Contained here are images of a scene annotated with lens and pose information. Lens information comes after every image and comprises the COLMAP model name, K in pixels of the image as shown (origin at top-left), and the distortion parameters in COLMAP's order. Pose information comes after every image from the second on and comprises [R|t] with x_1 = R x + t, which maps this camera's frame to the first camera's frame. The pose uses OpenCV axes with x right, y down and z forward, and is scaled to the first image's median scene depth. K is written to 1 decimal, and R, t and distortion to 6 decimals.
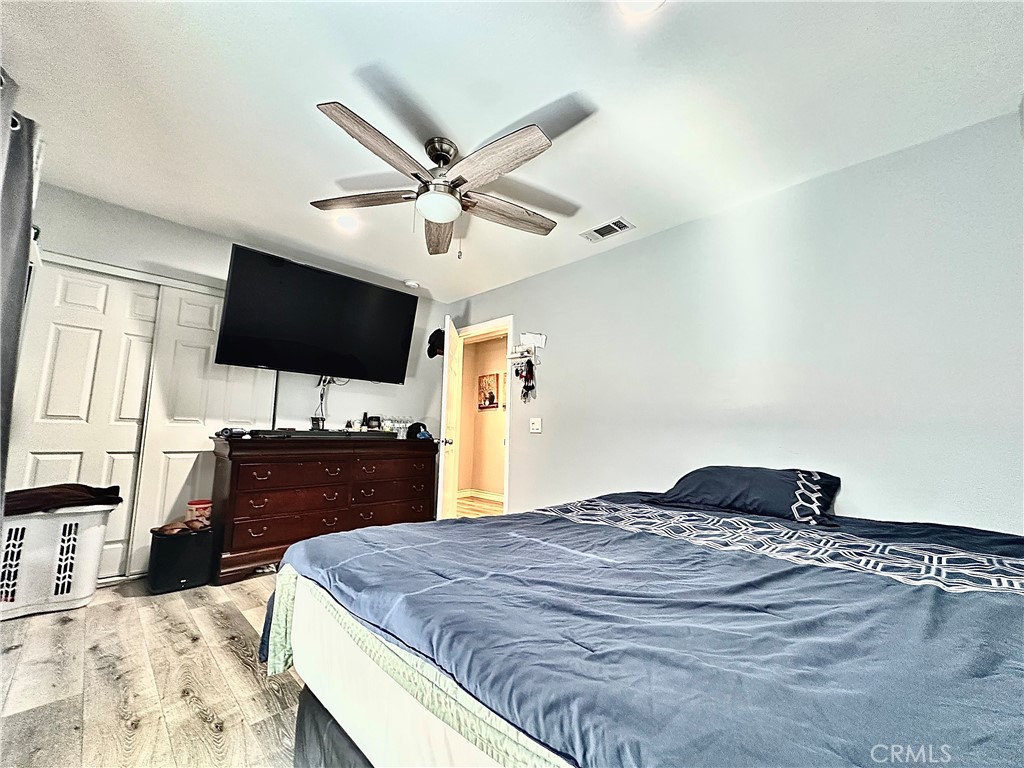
lens RADIAL K [[409.6, 0, 509.6], [0, 409.6, 381.4], [0, 0, 1]] dist [-0.004468, 0.000762]
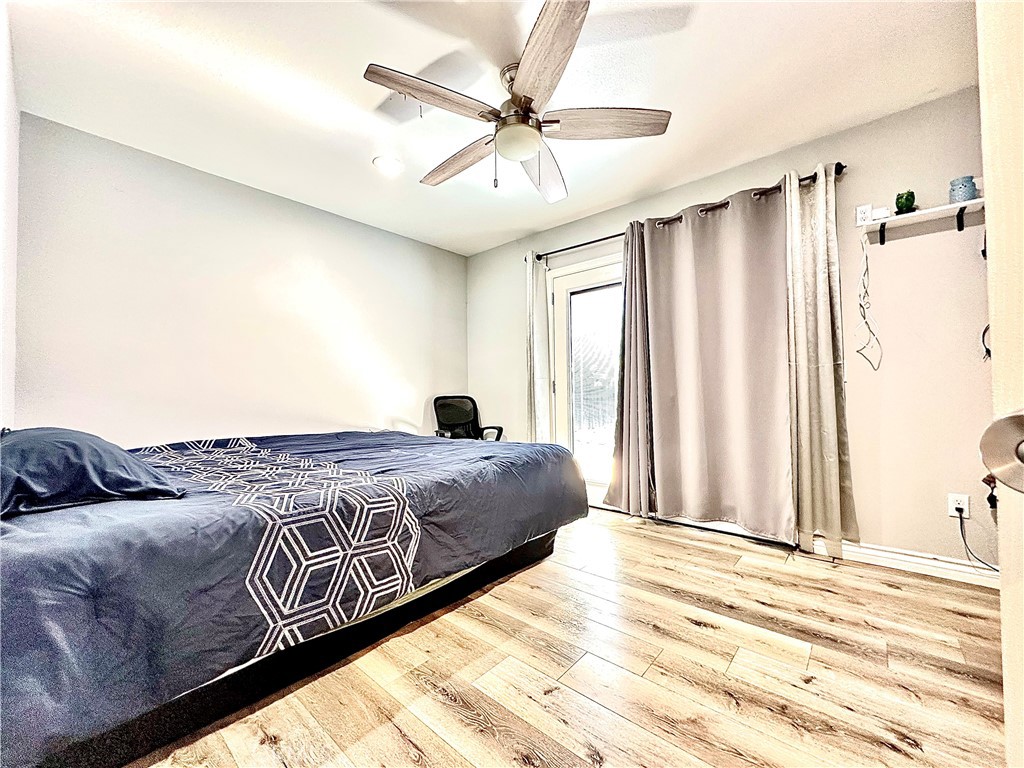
lens RADIAL K [[409.6, 0, 511.2], [0, 409.6, 384.7], [0, 0, 1]] dist [-0.004468, 0.000762]
pose [[-0.998117, -0.005400, -0.061101, -0.113899], [0.003772, 0.988830, -0.148997, 0.270085], [0.061223, -0.148947, -0.986948, 2.068252]]
